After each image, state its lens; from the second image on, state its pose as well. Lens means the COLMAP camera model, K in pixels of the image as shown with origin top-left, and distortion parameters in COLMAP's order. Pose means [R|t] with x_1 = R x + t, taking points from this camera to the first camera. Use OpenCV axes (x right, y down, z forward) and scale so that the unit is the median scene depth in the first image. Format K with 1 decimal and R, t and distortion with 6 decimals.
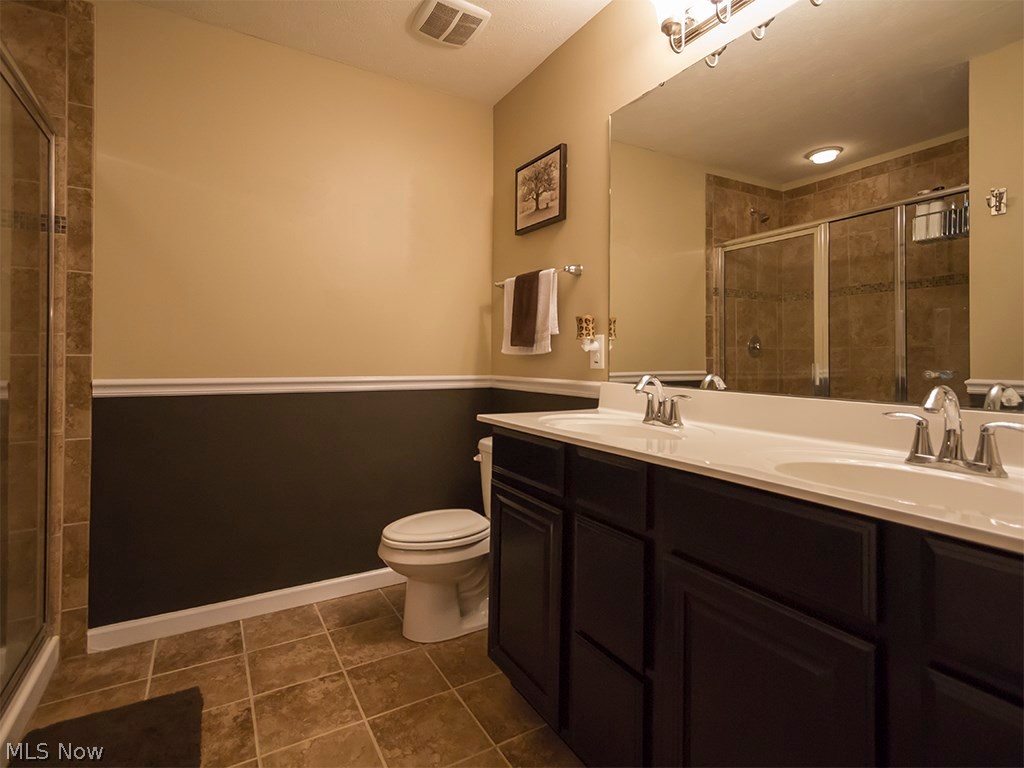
lens RADIAL K [[523.8, 0, 512.0], [0, 523.8, 375.7], [0, 0, 1]] dist [0.001565, 0.000945]
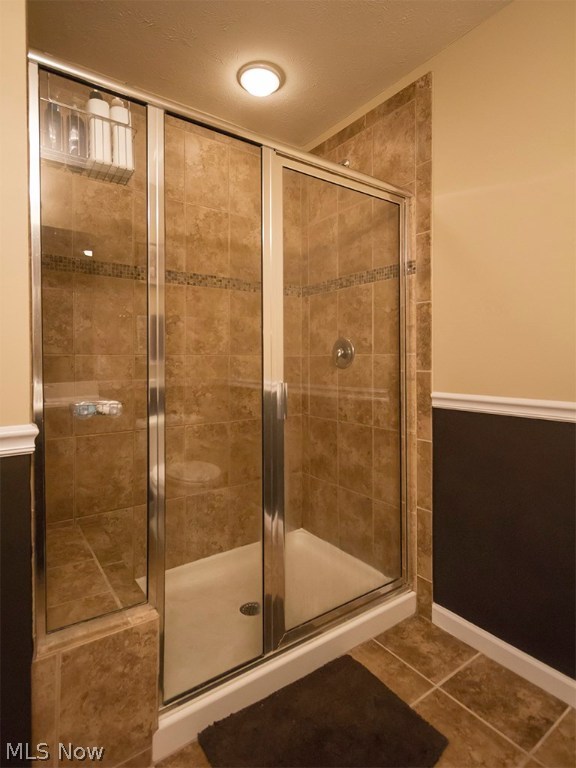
lens RADIAL K [[392.9, 0, 265.5], [0, 392.9, 363.0], [0, 0, 1]] dist [0.001565, 0.000945]
pose [[0.057501, 0.005874, -0.998328, 0.056333], [-0.015022, 0.999875, 0.005018, -0.057196], [0.998232, 0.014708, 0.057582, 0.582540]]
